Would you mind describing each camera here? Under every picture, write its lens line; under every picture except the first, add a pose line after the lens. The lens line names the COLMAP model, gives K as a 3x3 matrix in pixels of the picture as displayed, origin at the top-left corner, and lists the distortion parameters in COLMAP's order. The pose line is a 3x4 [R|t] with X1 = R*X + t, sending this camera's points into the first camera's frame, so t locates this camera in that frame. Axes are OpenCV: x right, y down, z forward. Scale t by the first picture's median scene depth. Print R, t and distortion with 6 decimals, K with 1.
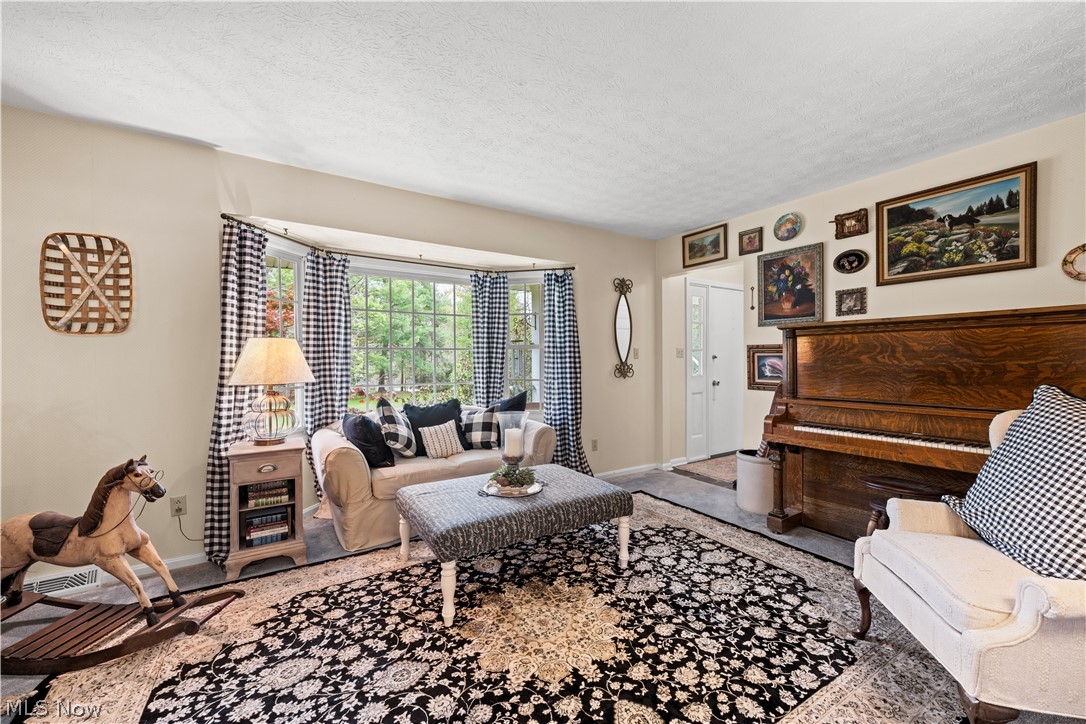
lens RADIAL K [[431.8, 0, 540.3], [0, 431.8, 364.0], [0, 0, 1]] dist [0.005450, -0.000311]
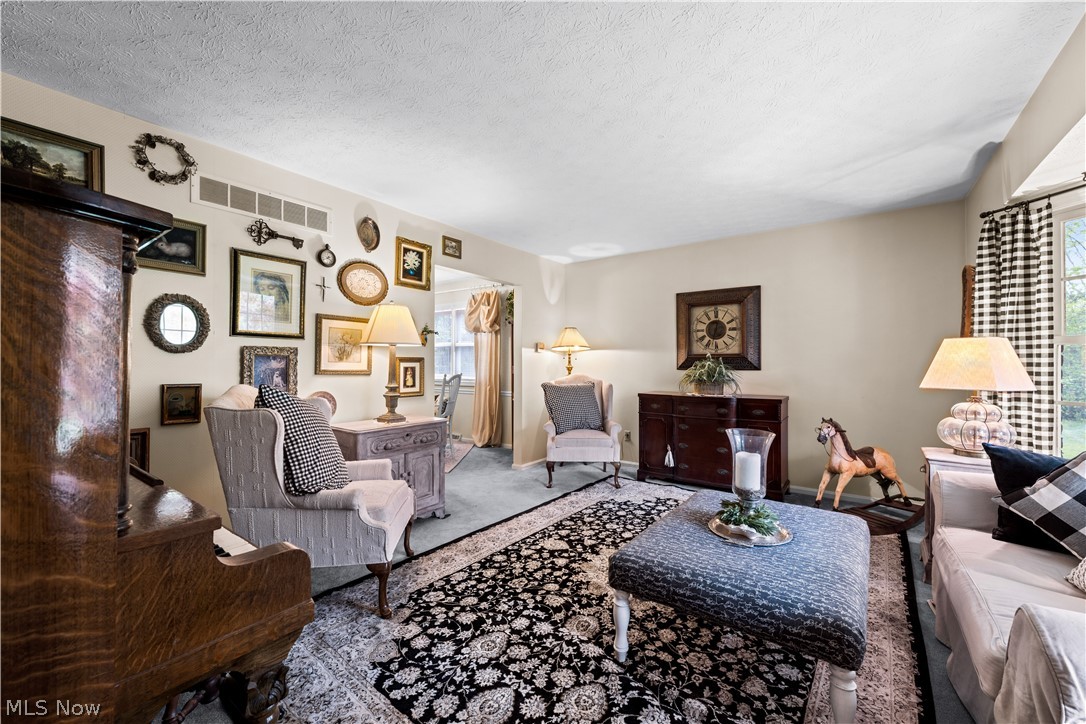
lens RADIAL K [[431.8, 0, 543.4], [0, 431.8, 360.8], [0, 0, 1]] dist [0.005450, -0.000311]
pose [[-0.934705, 0.001338, -0.355421, 0.741247], [-0.001078, 0.999978, 0.006599, -0.024532], [0.355422, 0.006551, -0.934683, 2.133097]]
